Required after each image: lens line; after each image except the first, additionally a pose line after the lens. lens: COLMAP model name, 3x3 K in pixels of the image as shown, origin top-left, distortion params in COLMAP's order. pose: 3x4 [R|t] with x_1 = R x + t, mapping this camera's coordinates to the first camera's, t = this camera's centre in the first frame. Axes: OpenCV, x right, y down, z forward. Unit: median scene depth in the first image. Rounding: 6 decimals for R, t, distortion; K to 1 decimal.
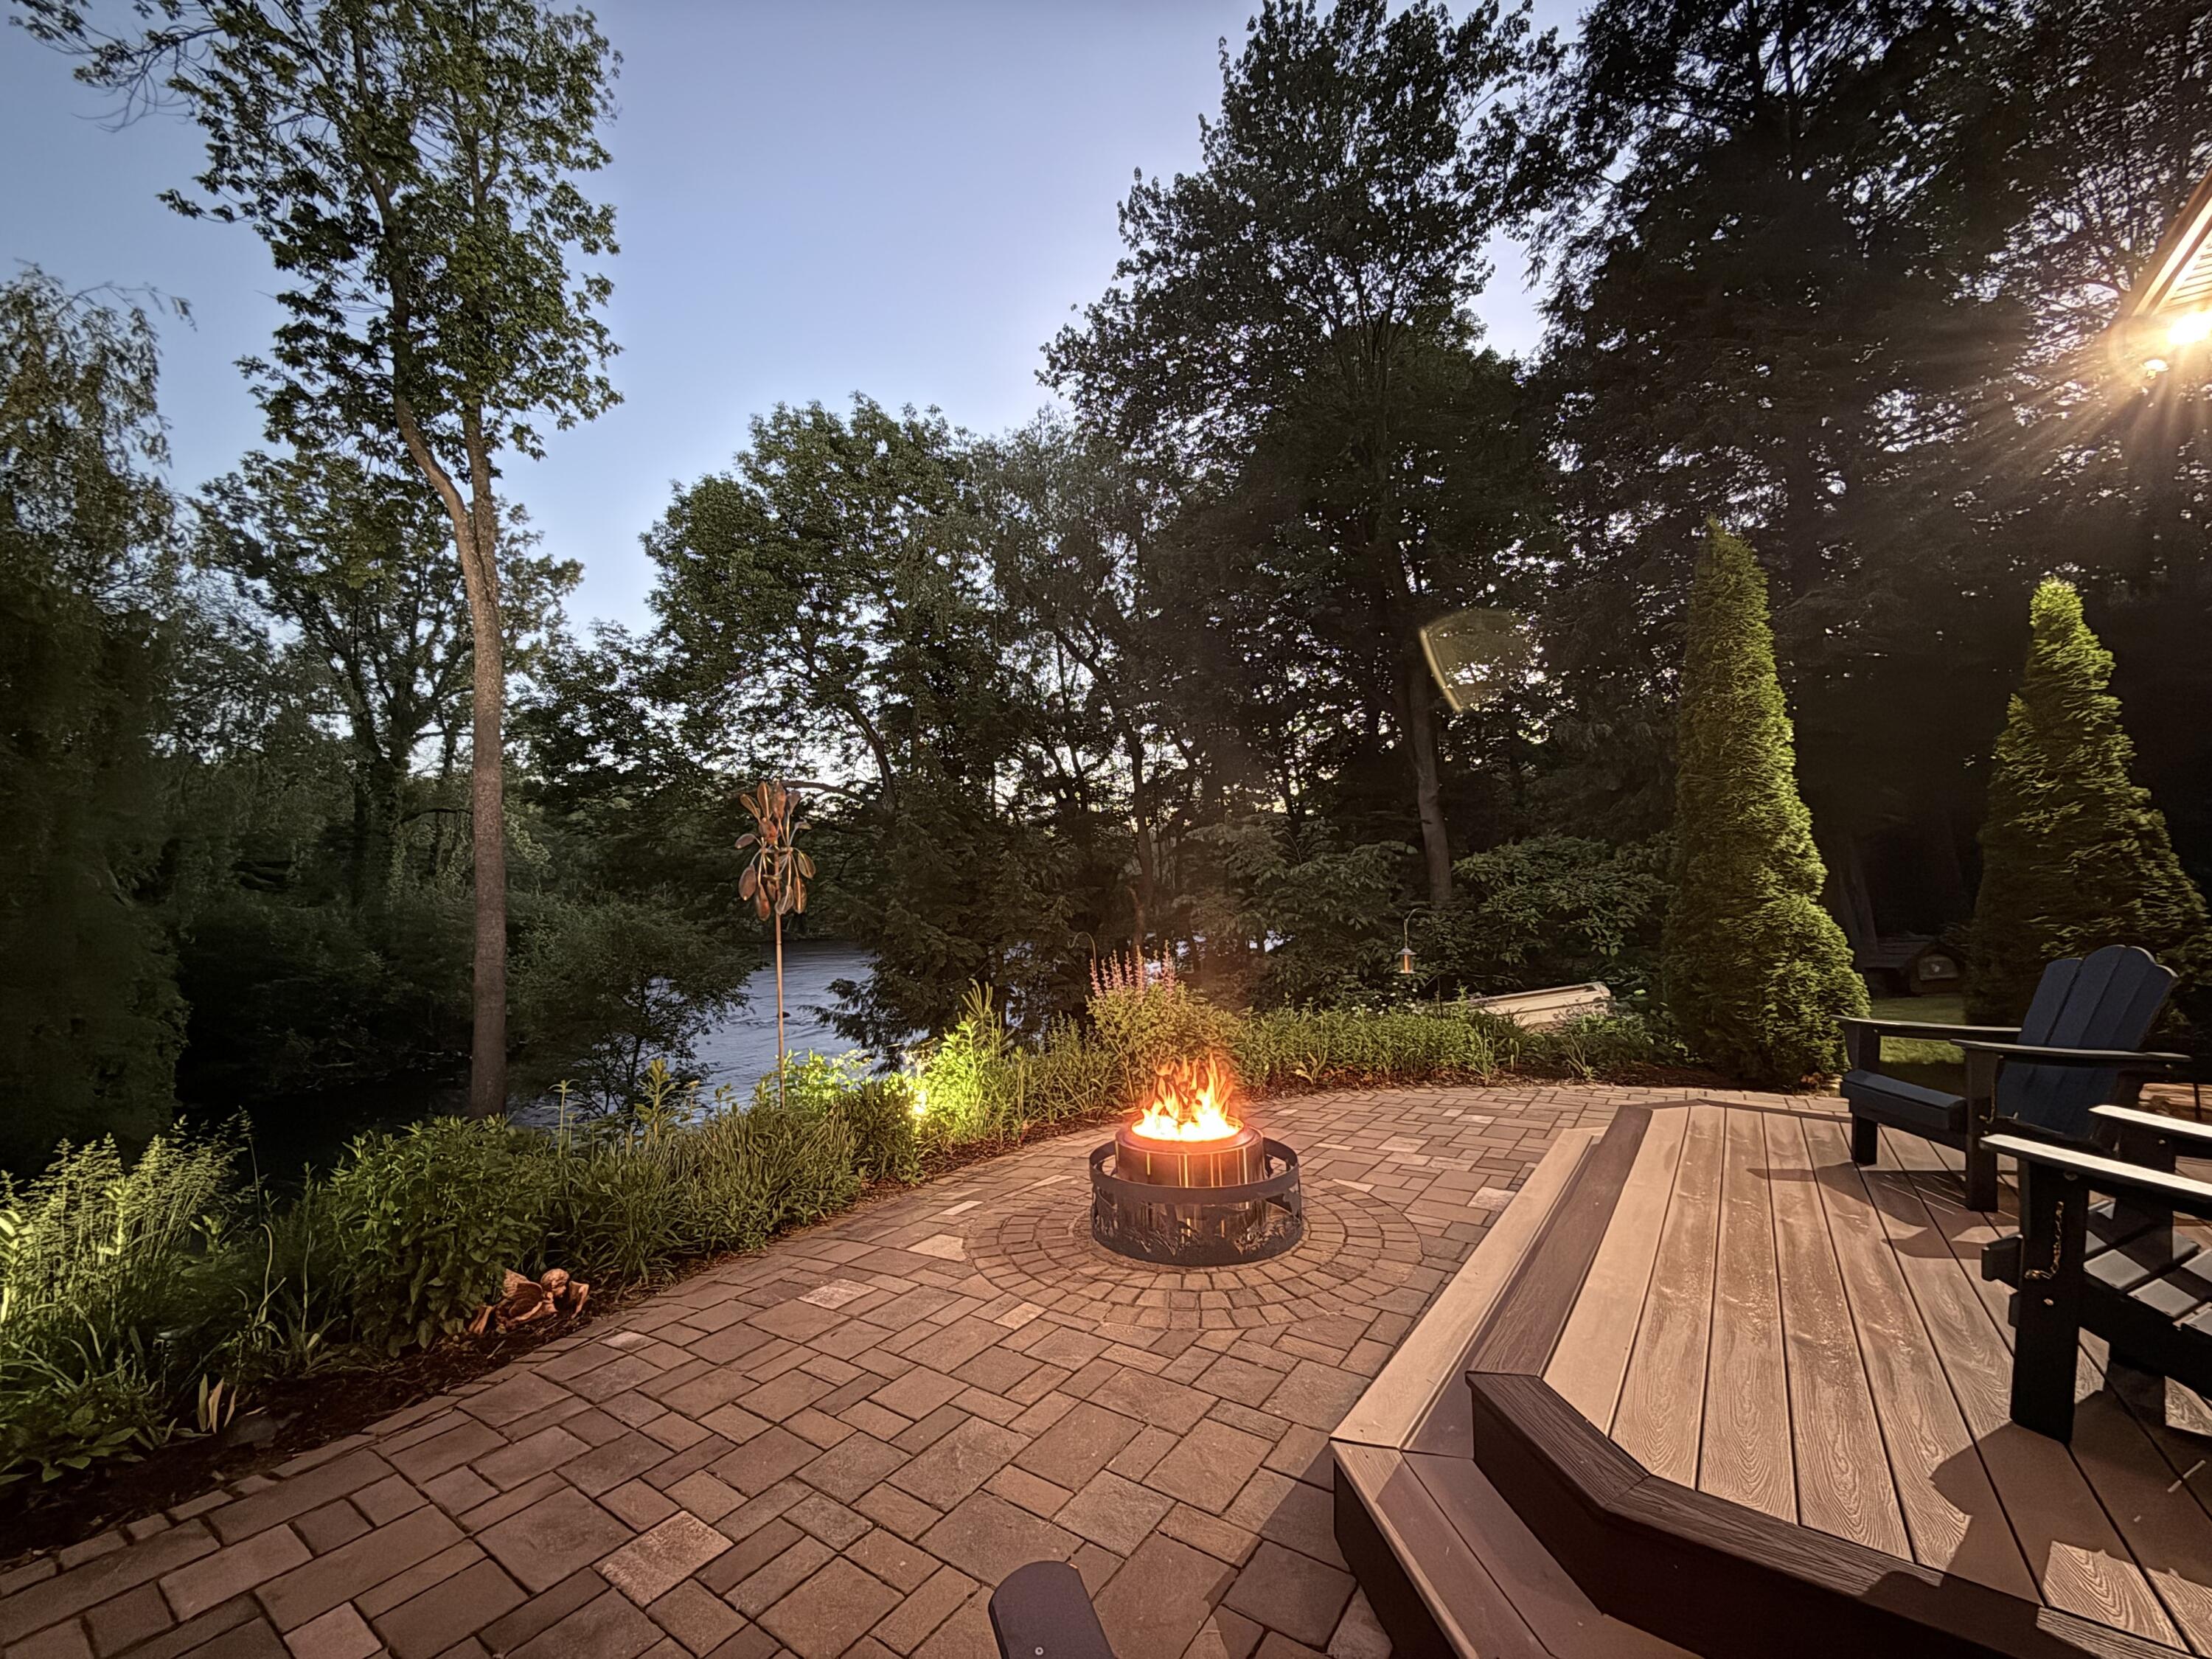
lens RADIAL K [[881.4, 0, 1102.4], [0, 881.4, 830.7], [0, 0, 1]] dist [0.000050, 0.000191]
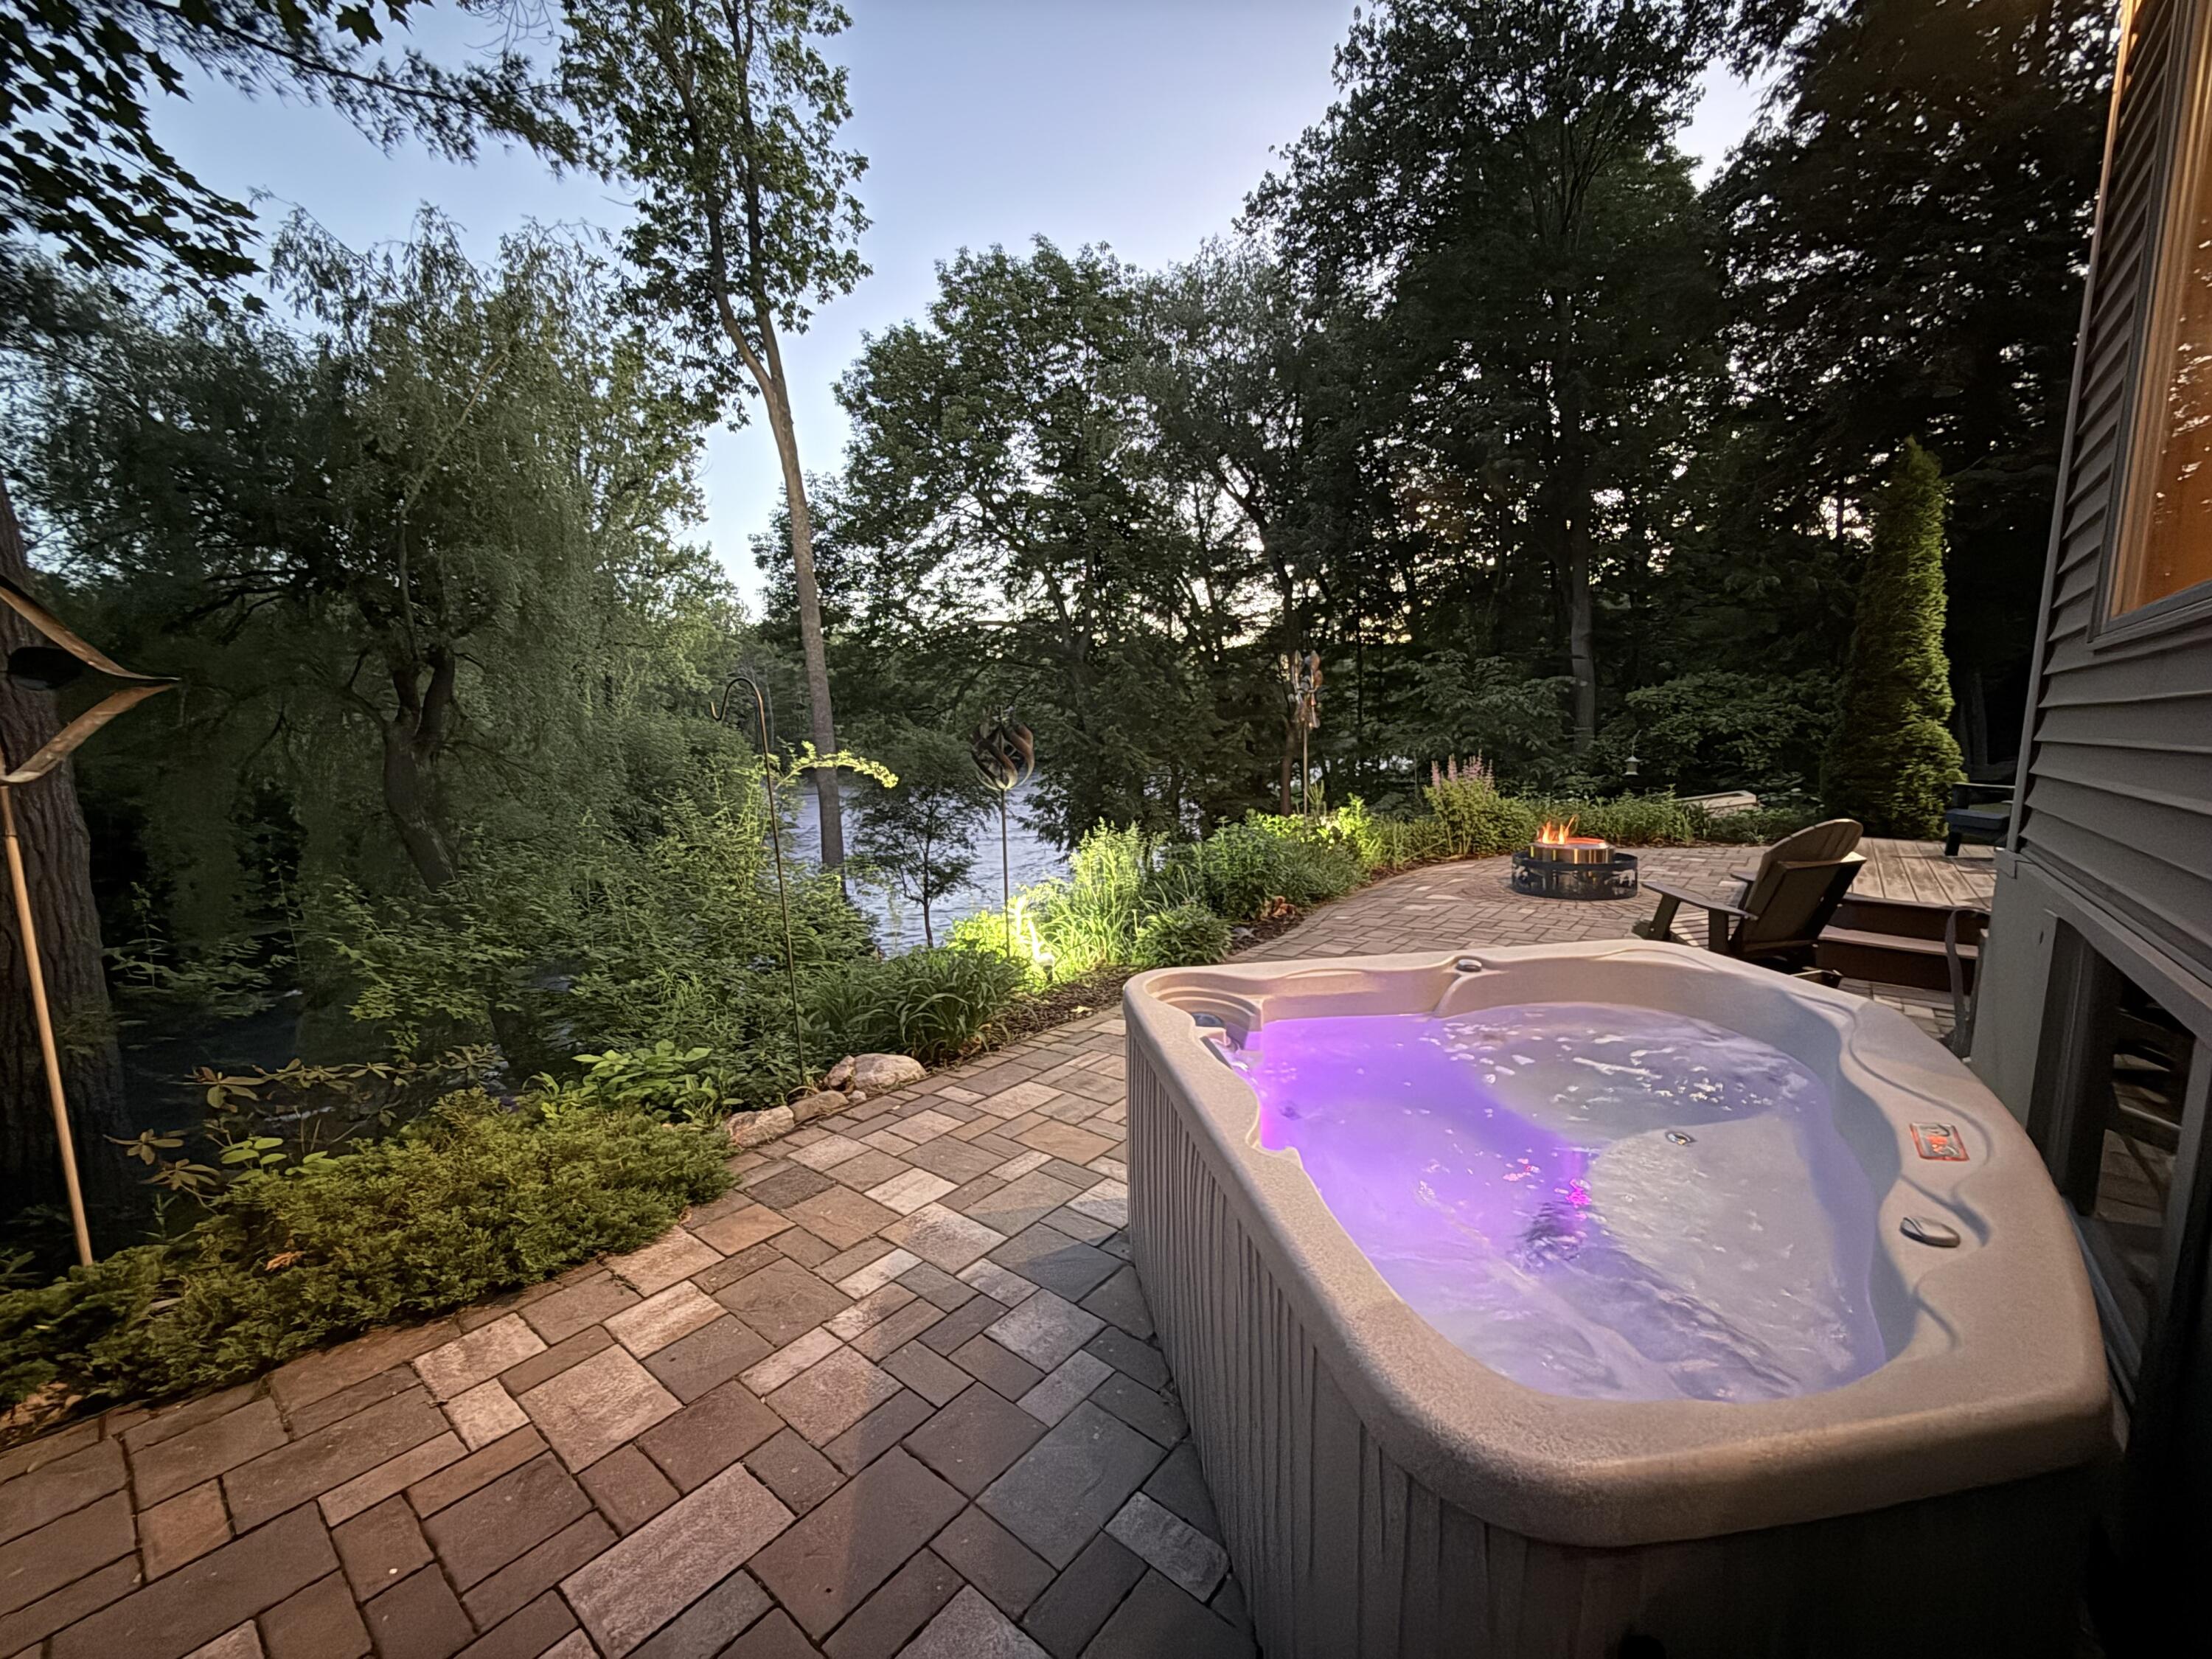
lens RADIAL K [[881.4, 0, 1102.4], [0, 881.4, 830.7], [0, 0, 1]] dist [0.000050, 0.000191]
pose [[0.997504, 0.010657, -0.069795, -0.163462], [0.002994, 0.981270, 0.192615, -0.011188], [0.070540, -0.192343, 0.978789, -0.193081]]
